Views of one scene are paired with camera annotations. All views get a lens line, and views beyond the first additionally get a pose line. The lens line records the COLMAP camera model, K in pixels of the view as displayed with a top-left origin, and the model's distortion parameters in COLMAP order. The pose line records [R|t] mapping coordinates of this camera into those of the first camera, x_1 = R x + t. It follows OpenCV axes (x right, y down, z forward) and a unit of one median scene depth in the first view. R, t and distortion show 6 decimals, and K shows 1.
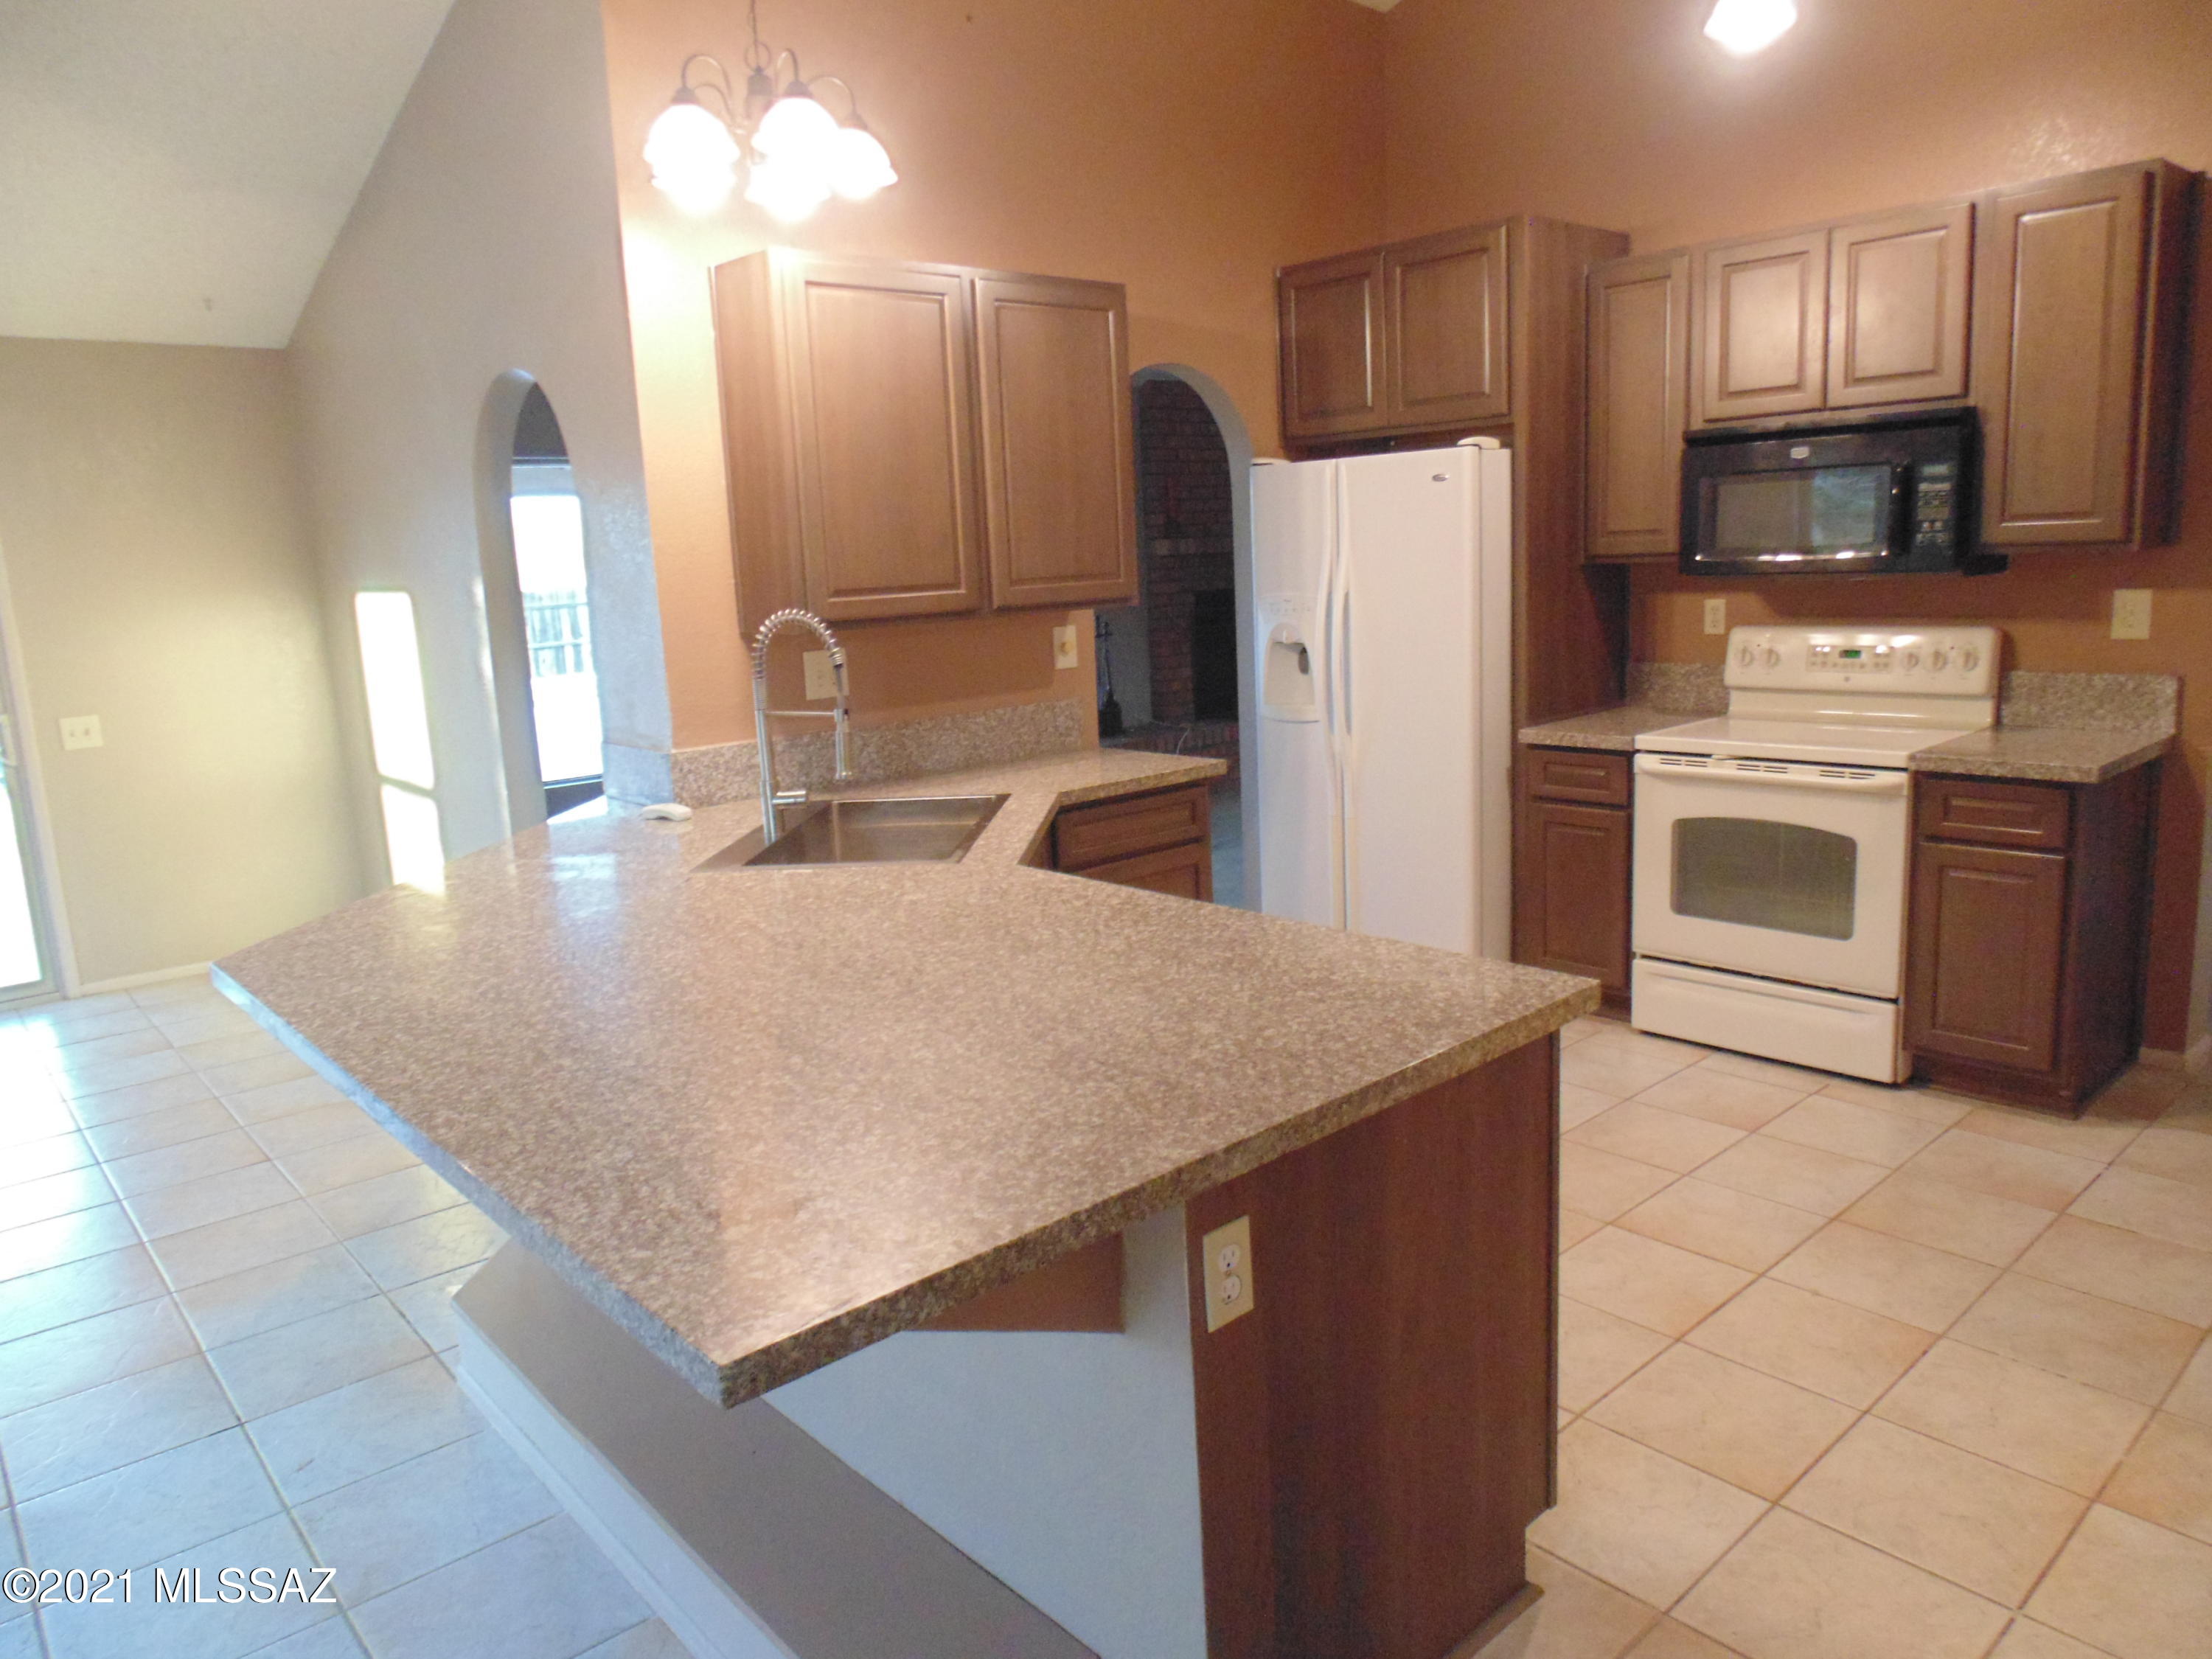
lens RADIAL K [[1469.7, 0, 1118.5], [0, 1469.7, 816.2], [0, 0, 1]] dist [-0.015355, 0.004174]
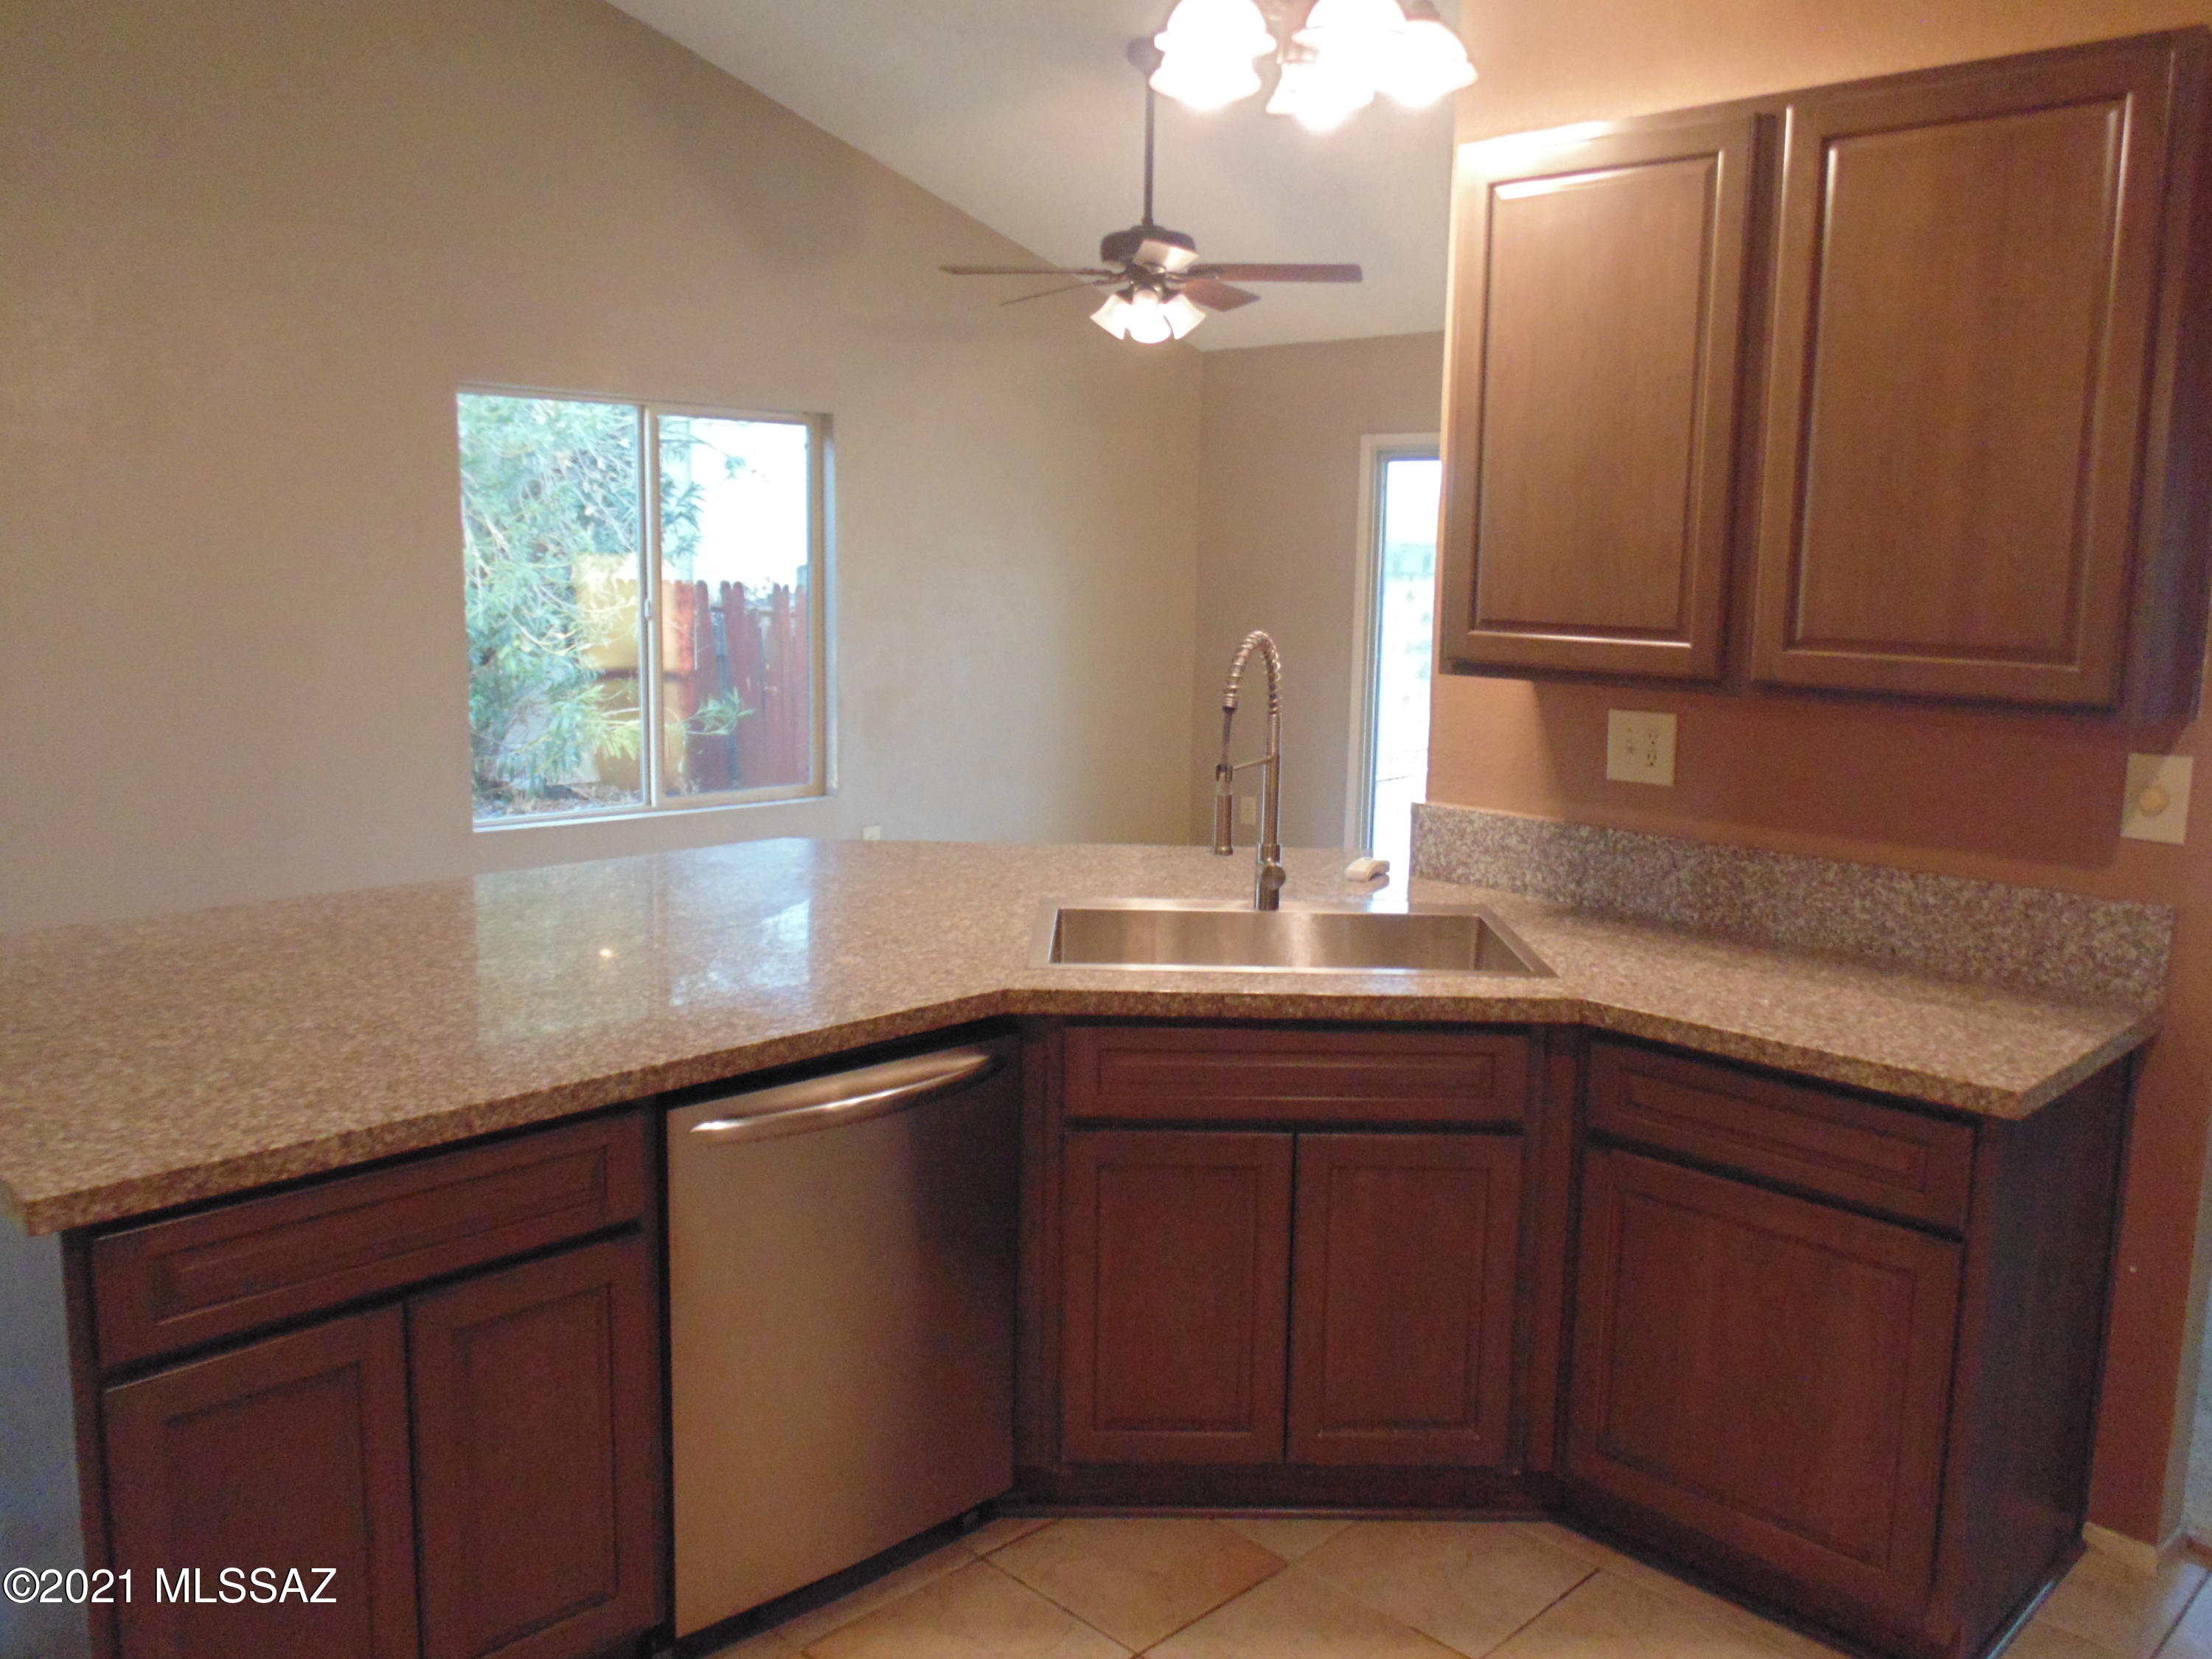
lens RADIAL K [[1738.5, 0, 1134.9], [0, 1738.5, 825.5], [0, 0, 1]] dist [-0.028575, 0.006965]
pose [[0.062527, 0.201416, -0.977508, 0.591545], [-0.203334, 0.961453, 0.185102, -0.169207], [0.977111, 0.187187, 0.101072, 0.729792]]
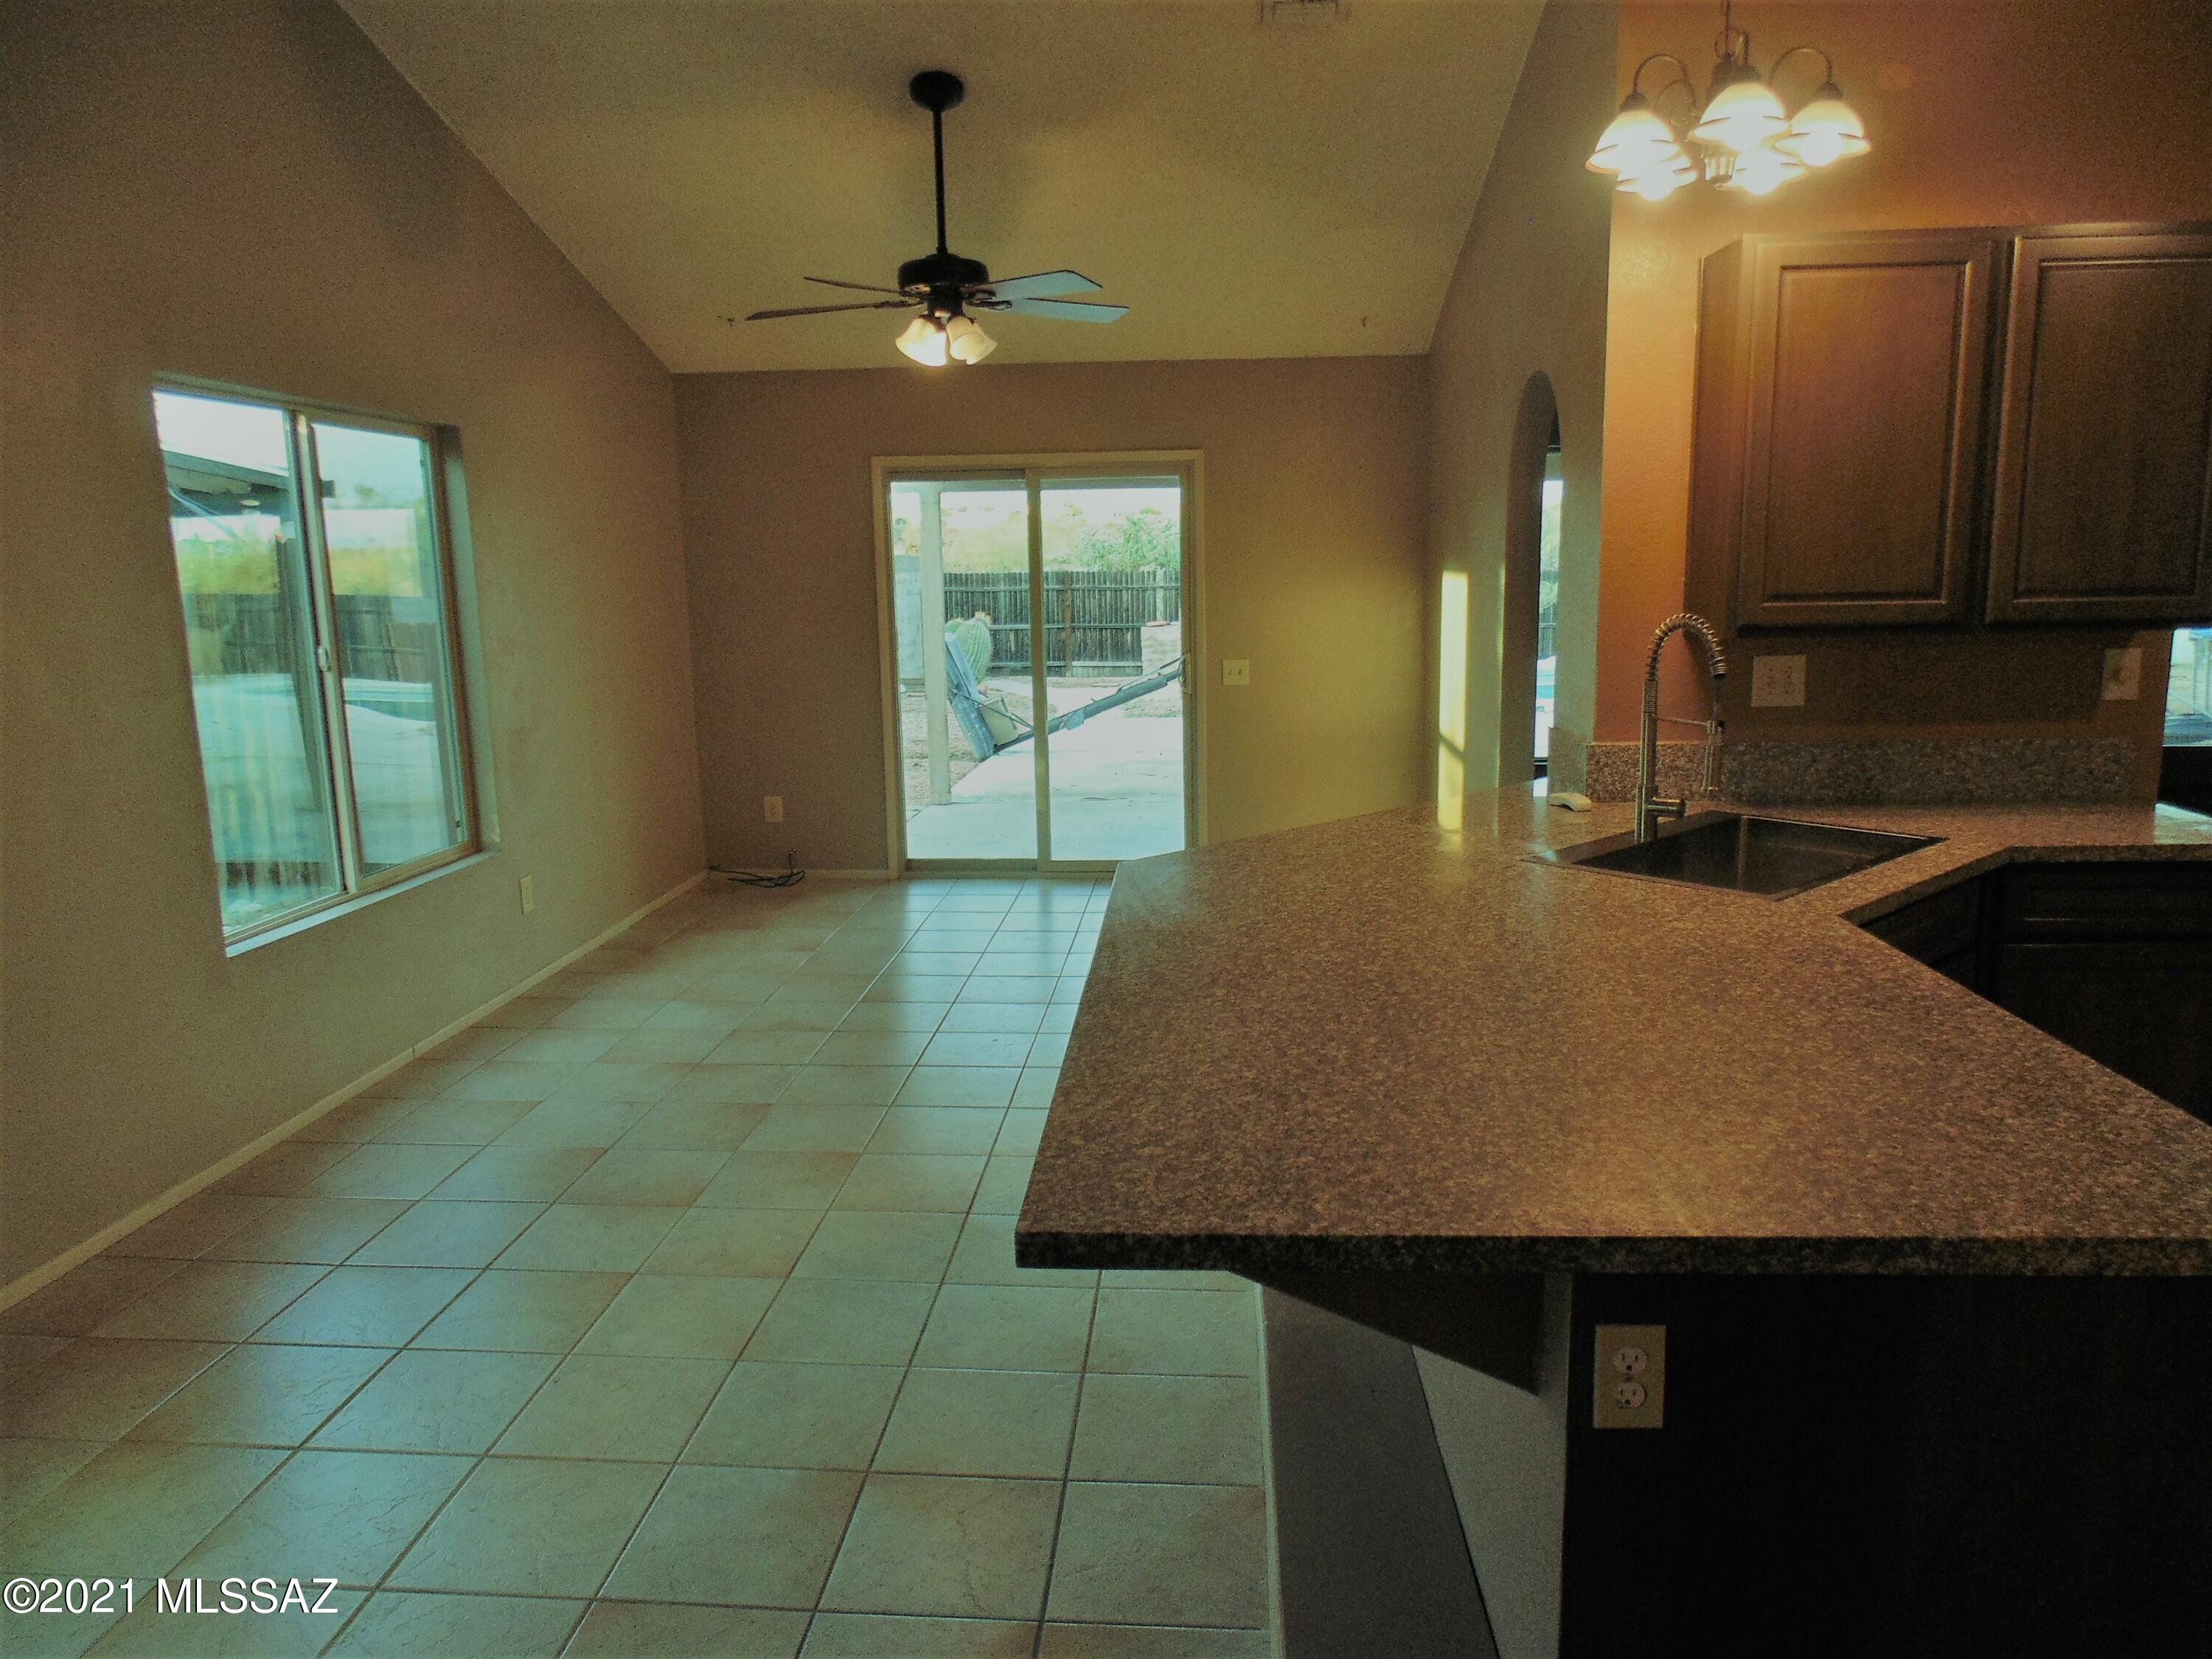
lens RADIAL K [[1469.7, 0, 1122.2], [0, 1469.7, 816.1], [0, 0, 1]] dist [-0.015355, 0.004174]
pose [[0.698932, 0.153339, -0.698556, 0.183144], [-0.139524, 0.987212, 0.077103, -0.026333], [0.701446, 0.043575, 0.711389, 0.043574]]
